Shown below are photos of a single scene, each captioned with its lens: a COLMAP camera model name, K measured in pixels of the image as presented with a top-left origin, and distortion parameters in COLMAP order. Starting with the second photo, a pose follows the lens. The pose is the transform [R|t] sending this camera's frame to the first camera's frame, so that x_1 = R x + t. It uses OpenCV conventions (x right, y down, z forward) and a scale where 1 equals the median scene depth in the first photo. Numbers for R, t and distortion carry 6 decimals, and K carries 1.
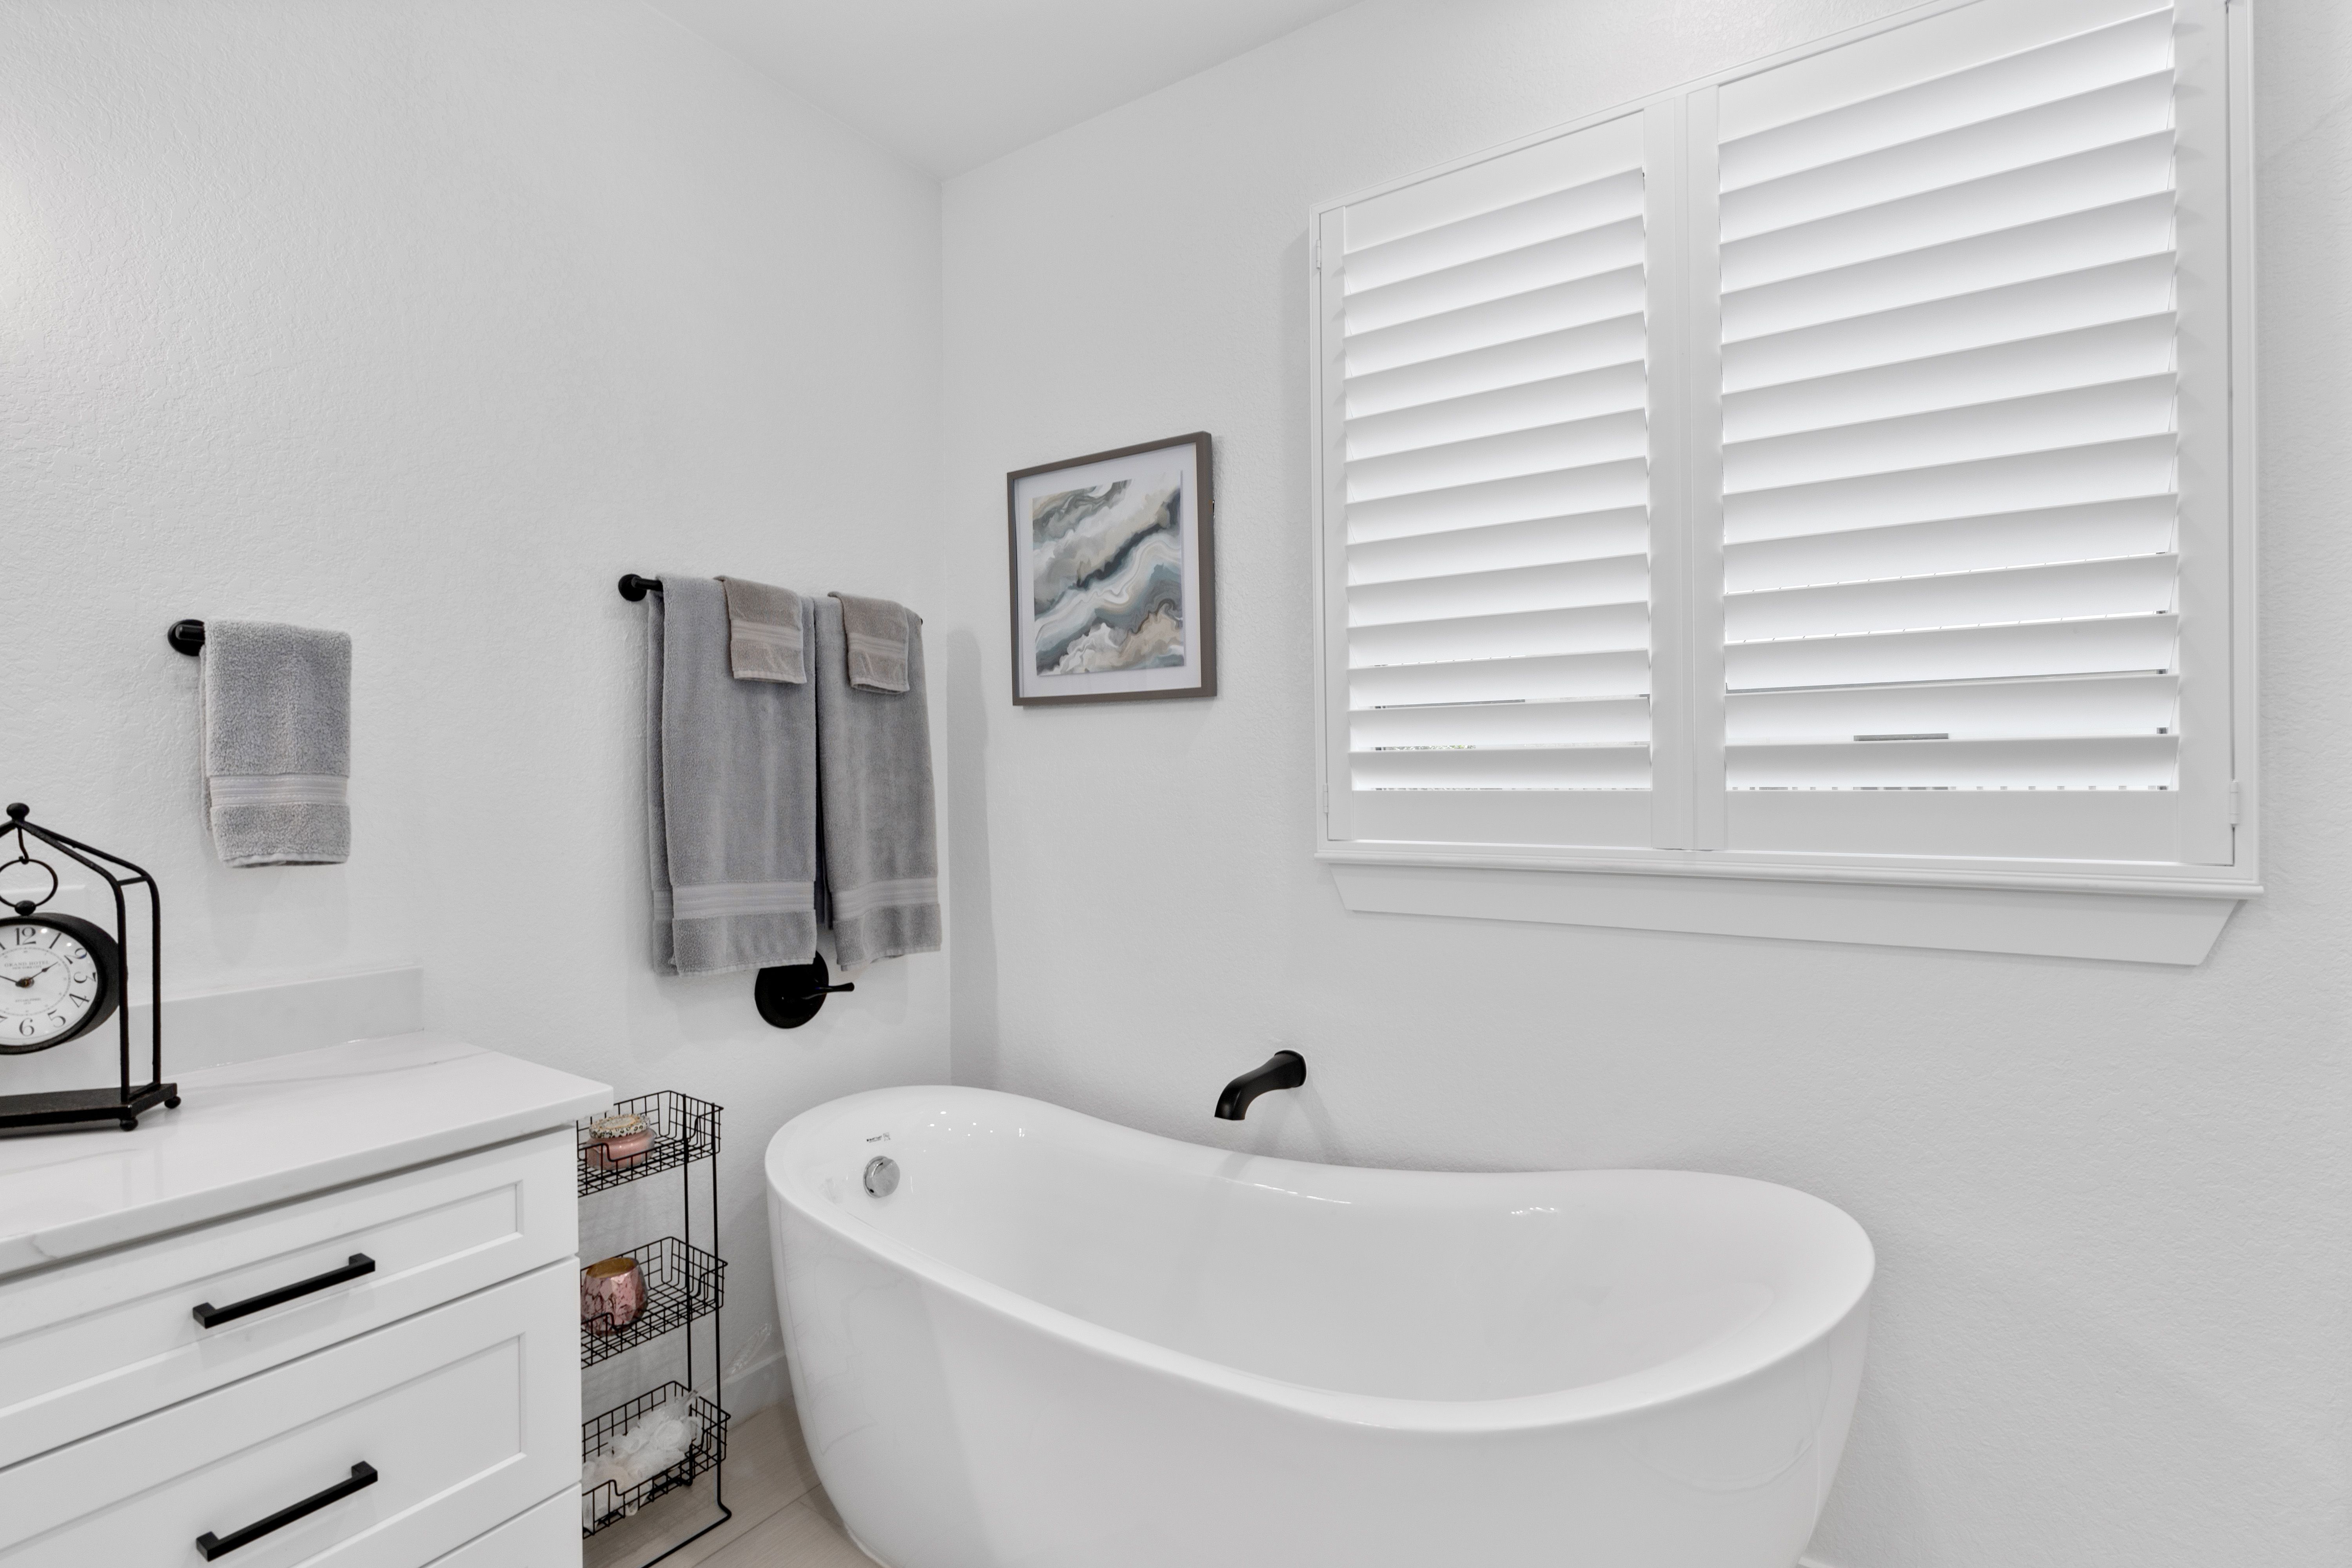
lens RADIAL K [[1104.9, 0, 1178.9], [0, 1104.9, 778.4], [0, 0, 1]] dist [-0.001911, -0.000062]
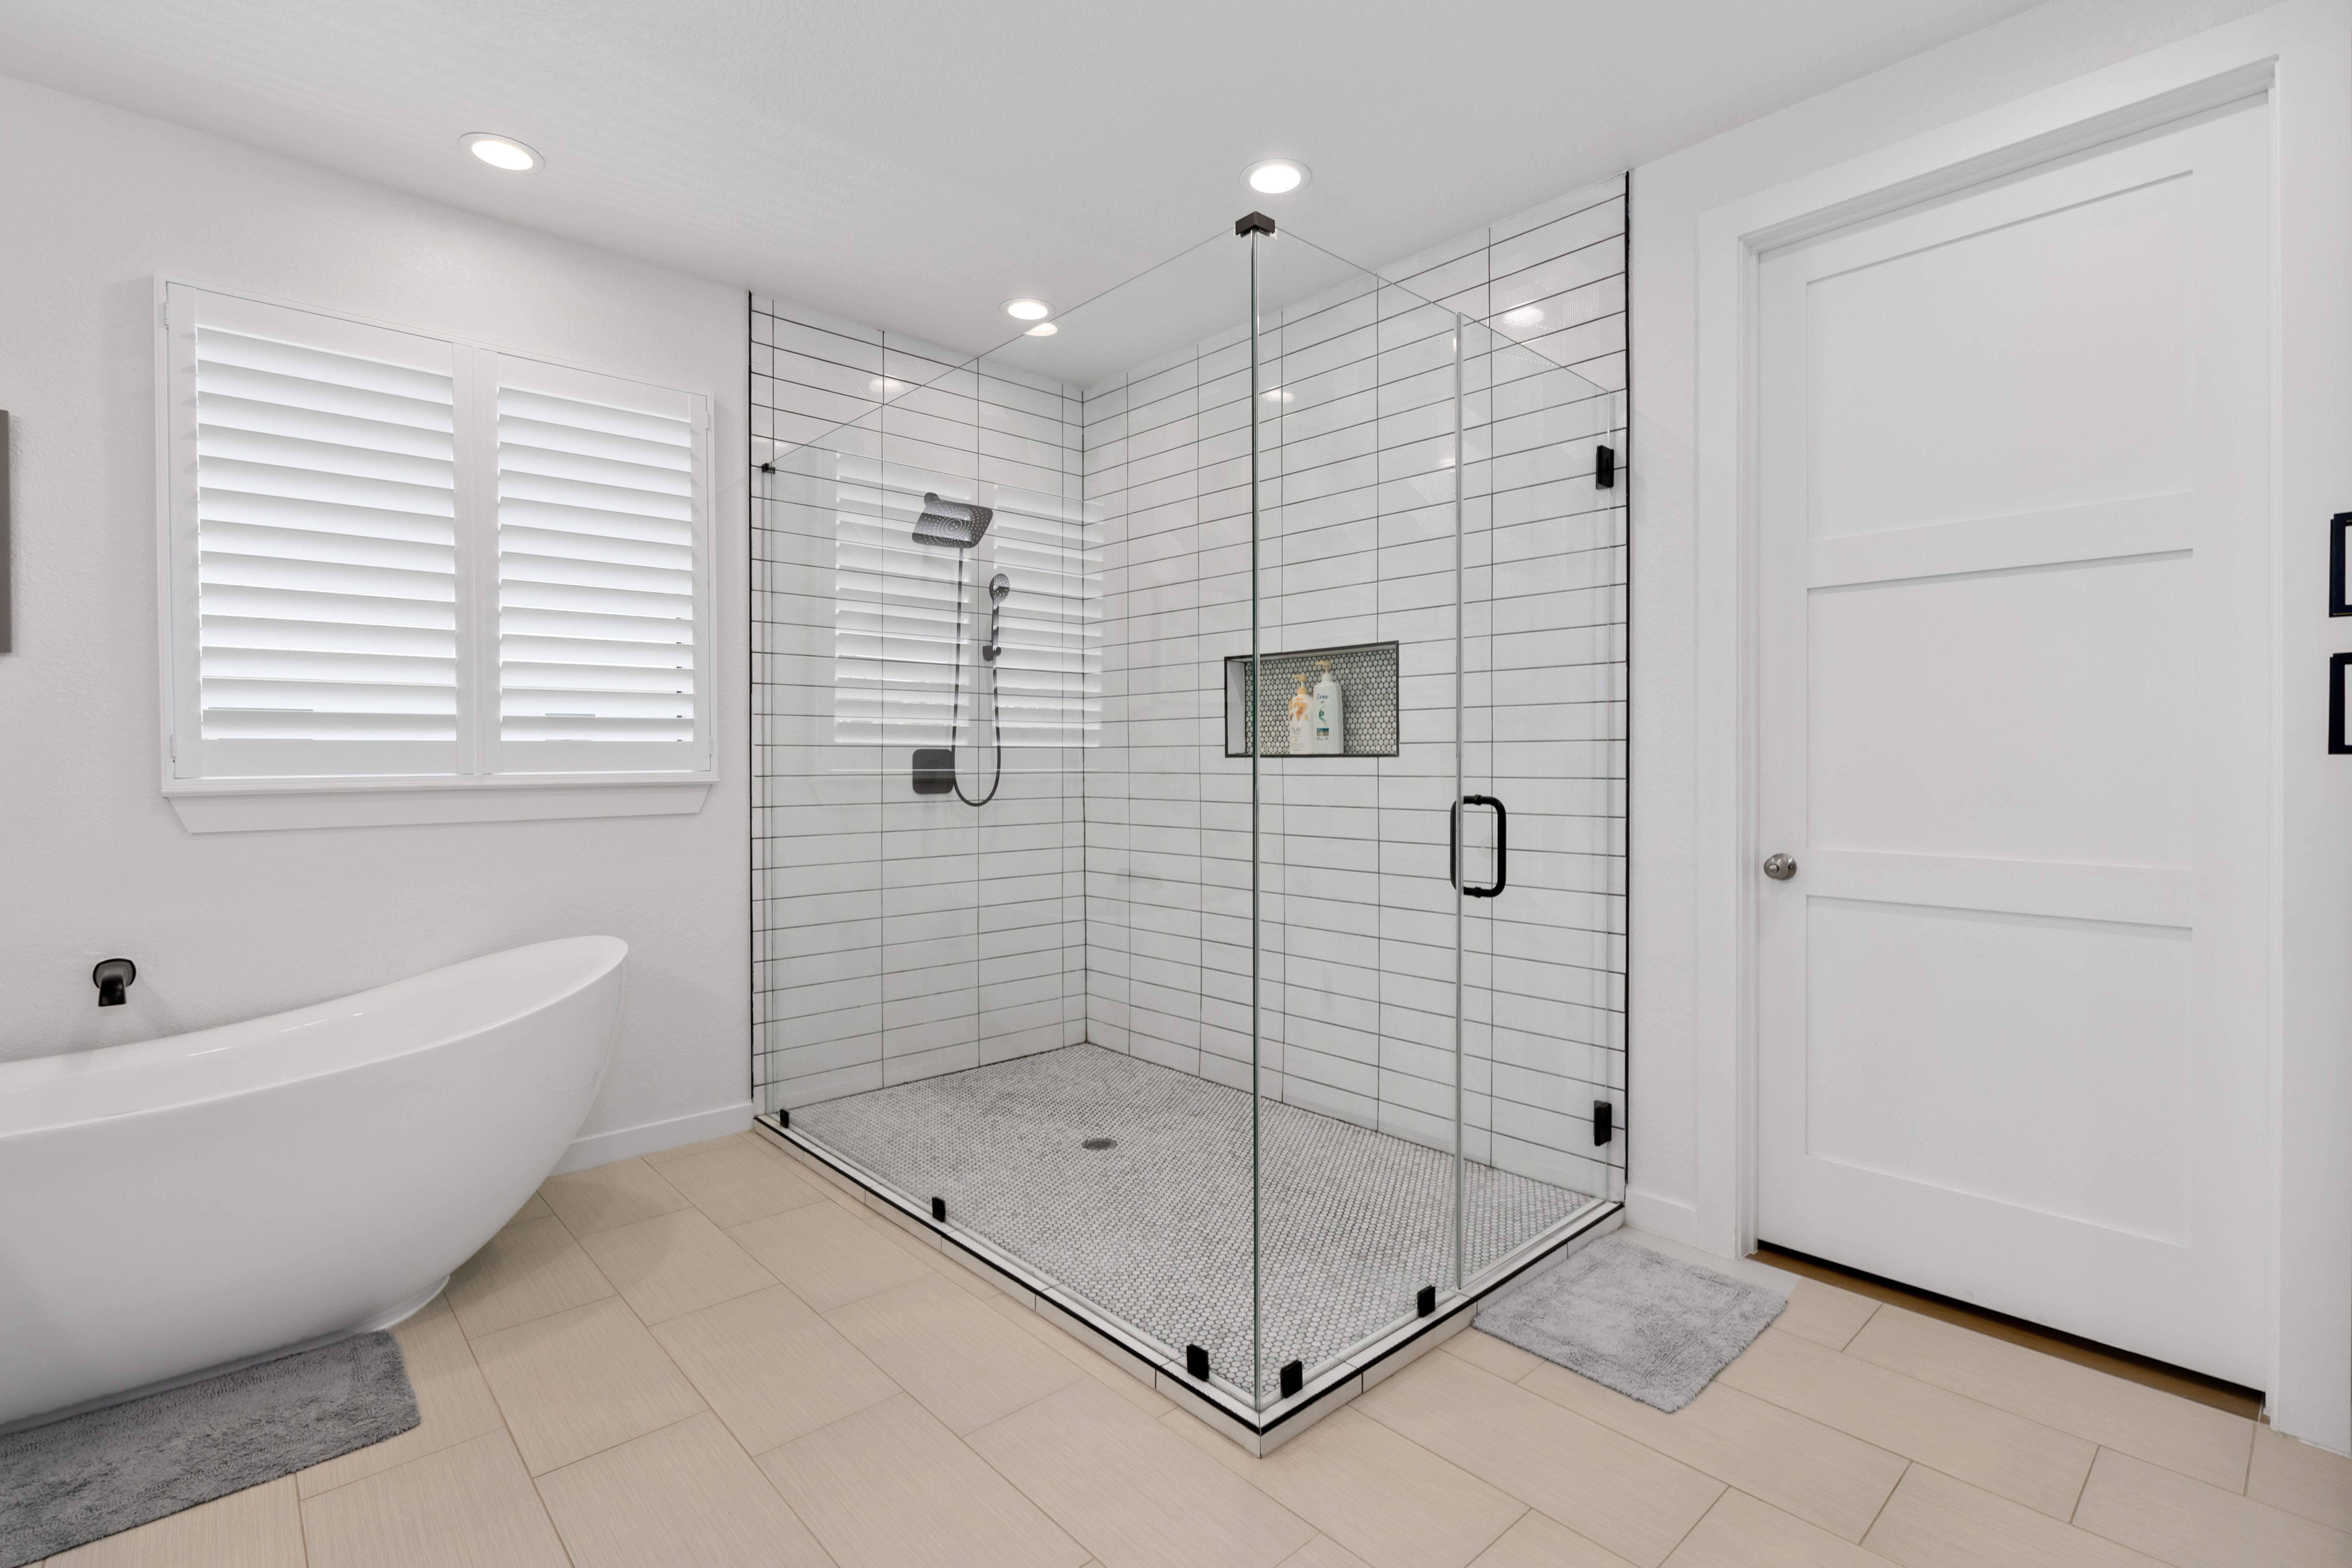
lens RADIAL K [[1089.8, 0, 1172.7], [0, 1089.8, 763.6], [0, 0, 1]] dist [-0.011027, 0.004141]
pose [[0.227179, 0.000251, 0.973853, -0.812951], [0.007902, 0.999967, -0.002101, 0.050781], [-0.973821, 0.008173, 0.227169, -0.395332]]
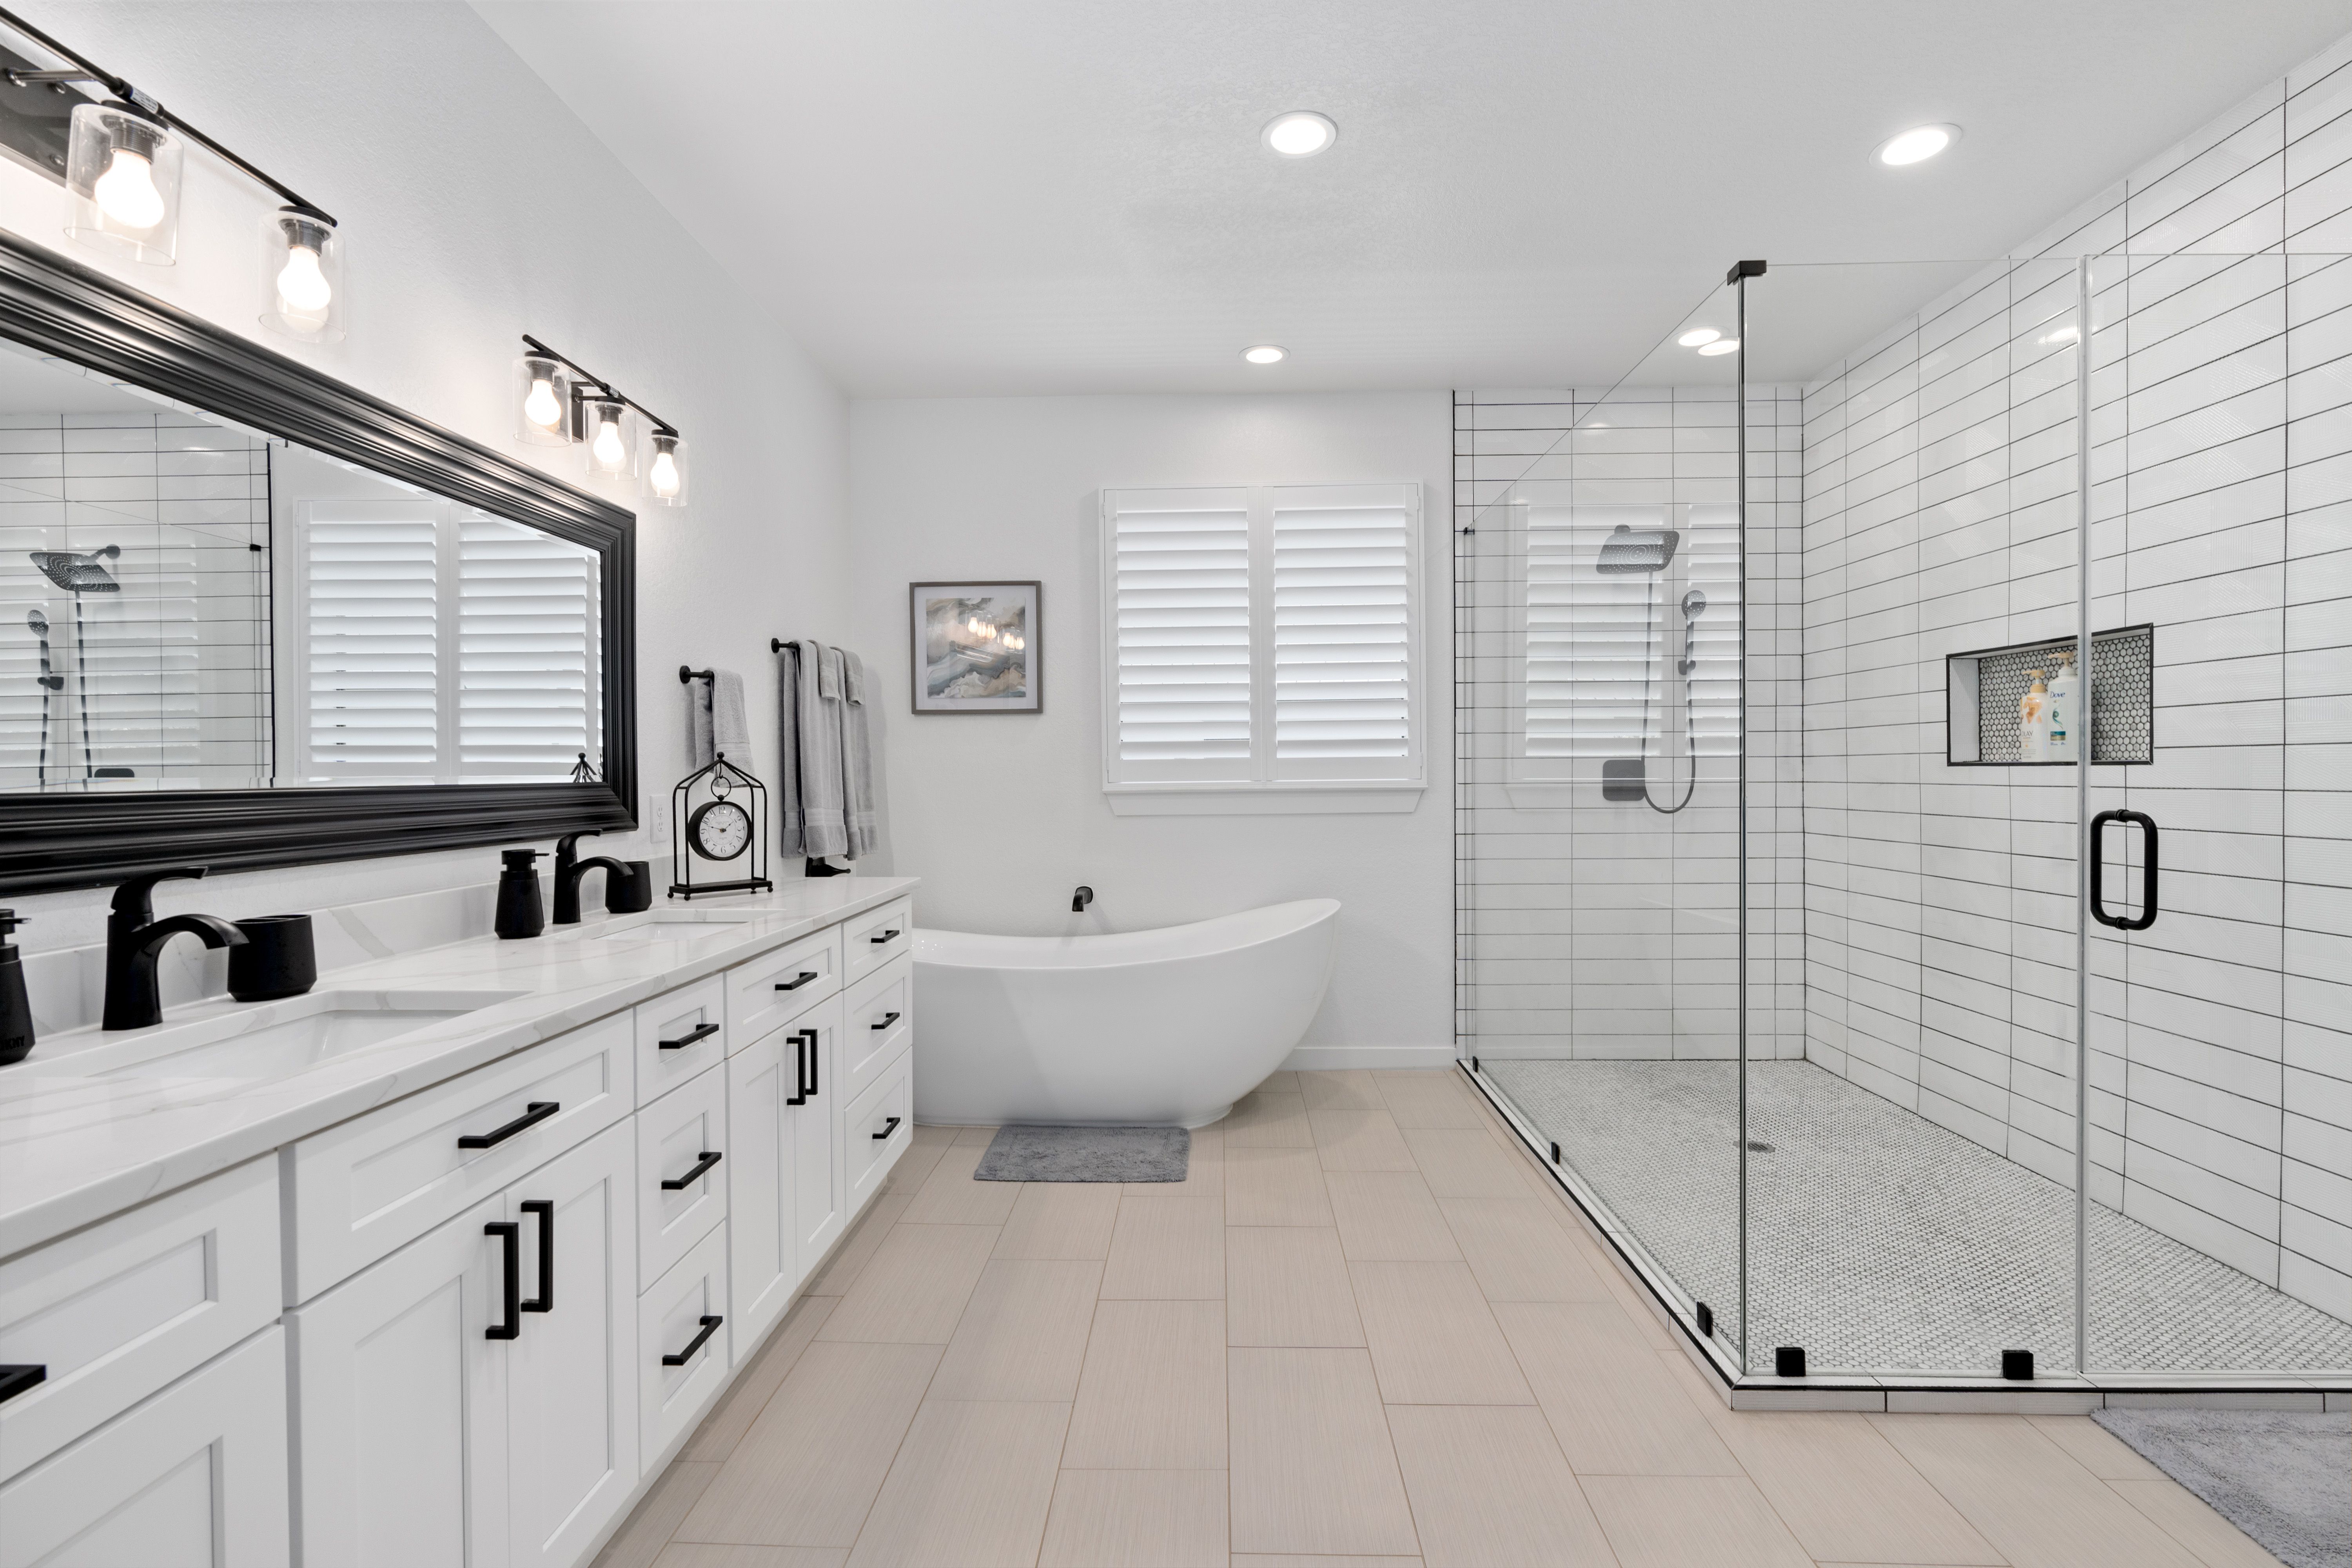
lens RADIAL K [[1061.5, 0, 1181.2], [0, 1061.5, 781.0], [0, 0, 1]] dist [-0.011207, 0.004795]
pose [[0.843311, -0.005548, 0.537398, -0.851897], [0.006053, 0.999981, 0.000826, 0.051971], [-0.537392, 0.002556, 0.843329, -0.809937]]
